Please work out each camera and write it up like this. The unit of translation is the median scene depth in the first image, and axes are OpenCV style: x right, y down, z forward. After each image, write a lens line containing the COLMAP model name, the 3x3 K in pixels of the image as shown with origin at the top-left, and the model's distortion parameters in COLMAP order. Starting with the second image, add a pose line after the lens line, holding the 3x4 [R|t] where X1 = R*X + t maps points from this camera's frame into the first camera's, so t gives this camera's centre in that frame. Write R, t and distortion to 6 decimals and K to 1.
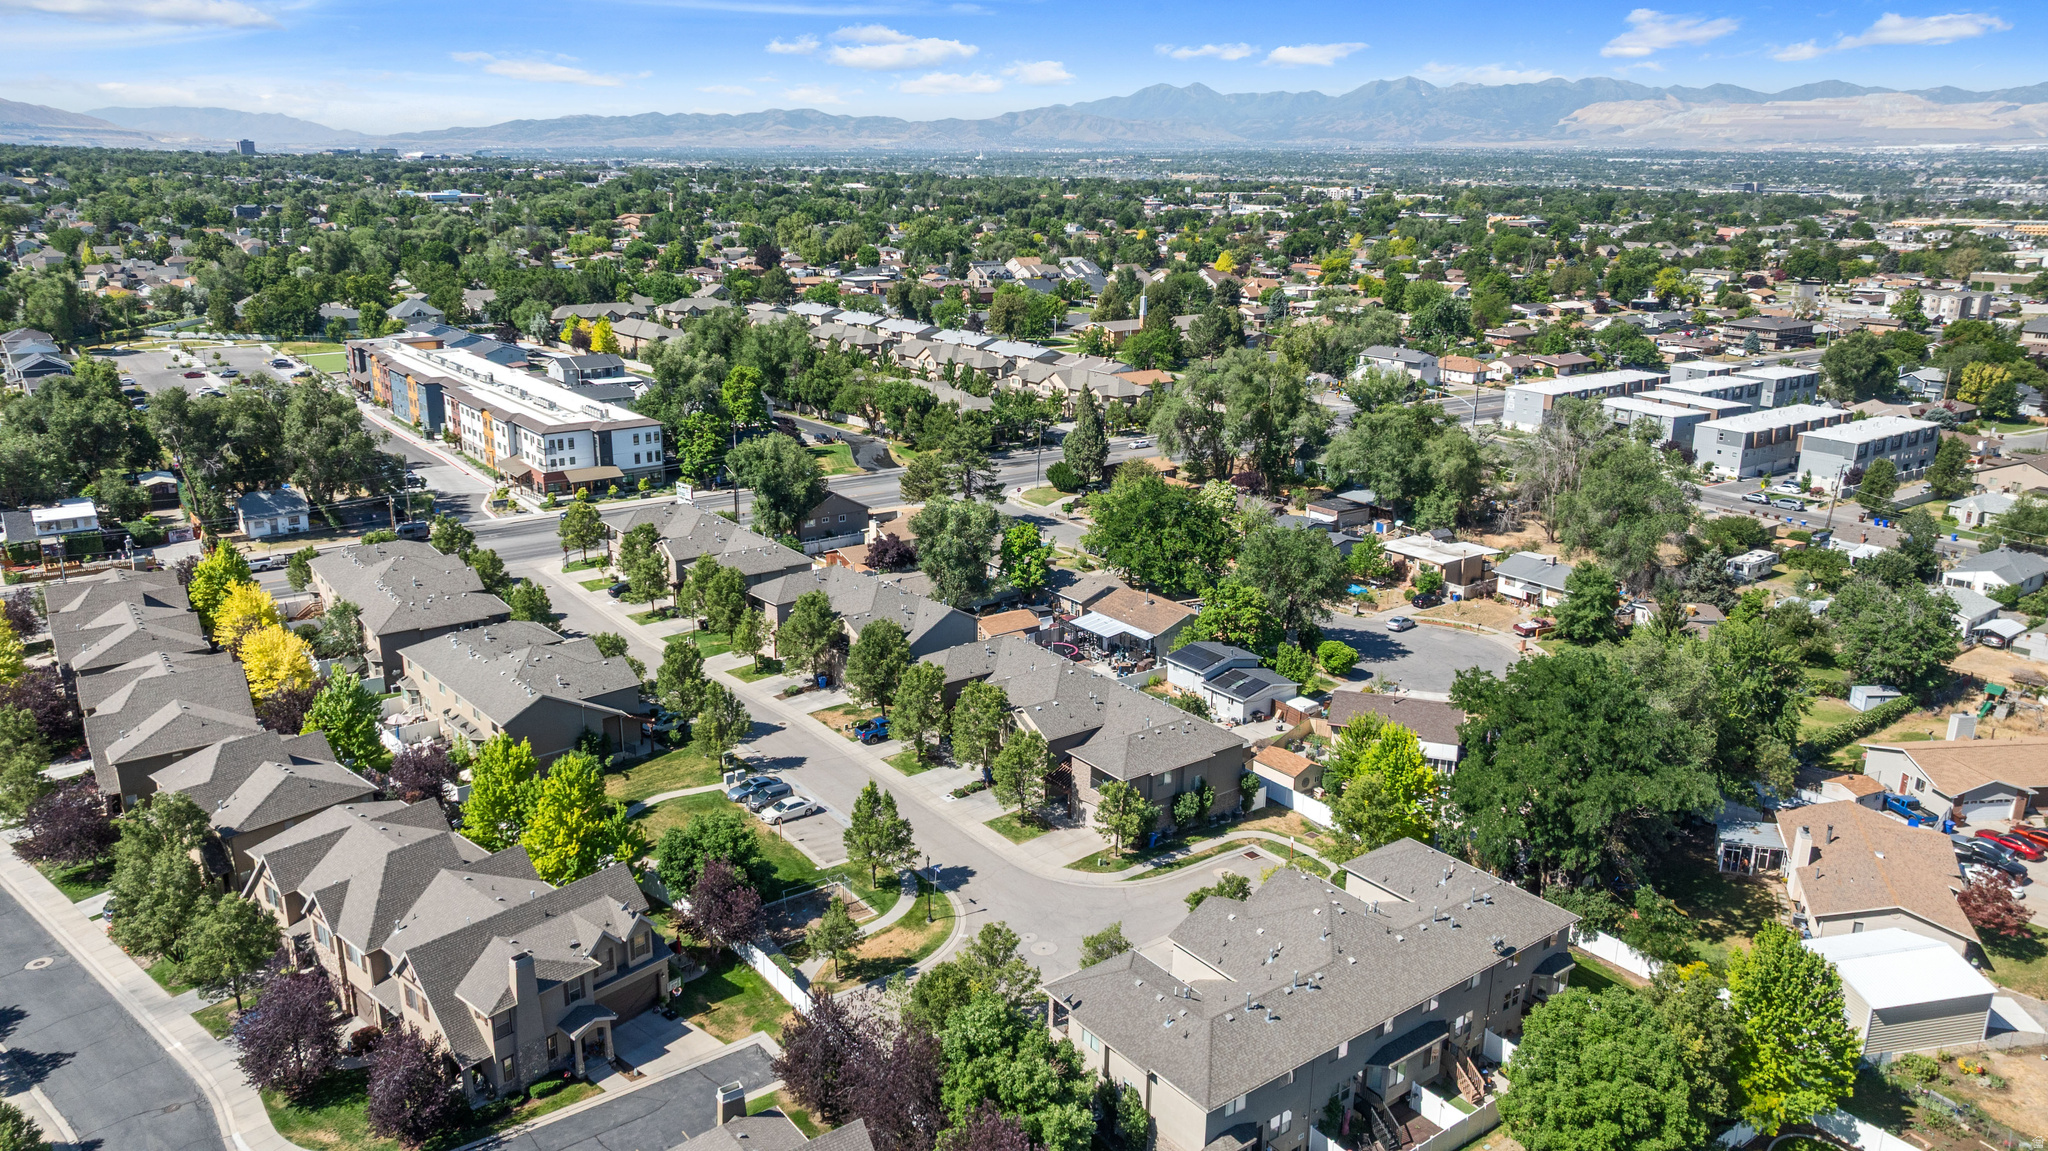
lens RADIAL K [[1421.8, 0, 1020.2], [0, 1421.8, 580.4], [0, 0, 1]] dist [-0.025086, 0.007786]
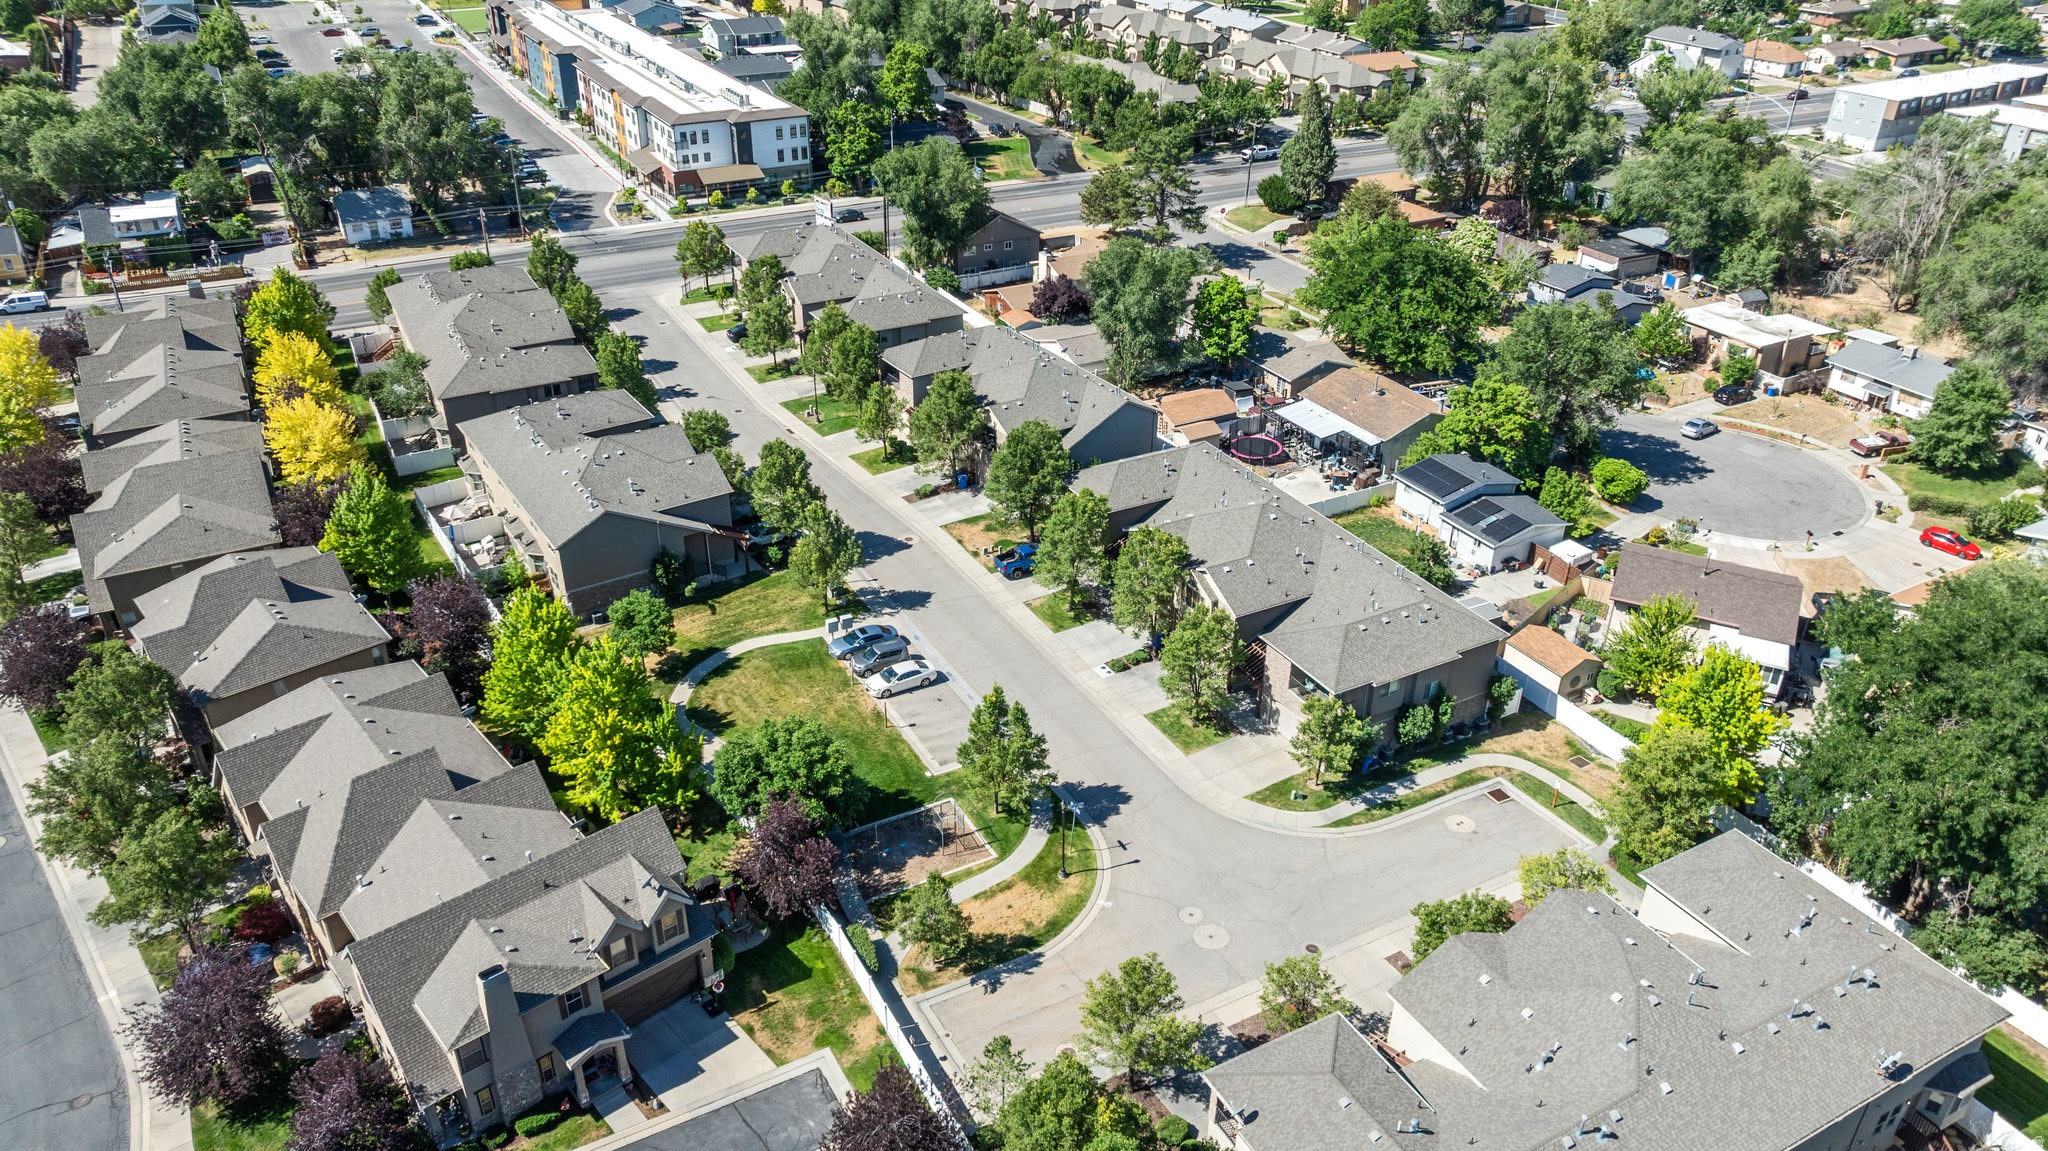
lens RADIAL K [[1421.8, 0, 1020.2], [0, 1421.8, 580.4], [0, 0, 1]] dist [-0.025086, 0.007786]
pose [[0.990086, 0.069102, -0.122290, -0.002544], [-0.039513, 0.972481, 0.229608, -0.052903], [0.134791, -0.222500, 0.965570, 0.176366]]
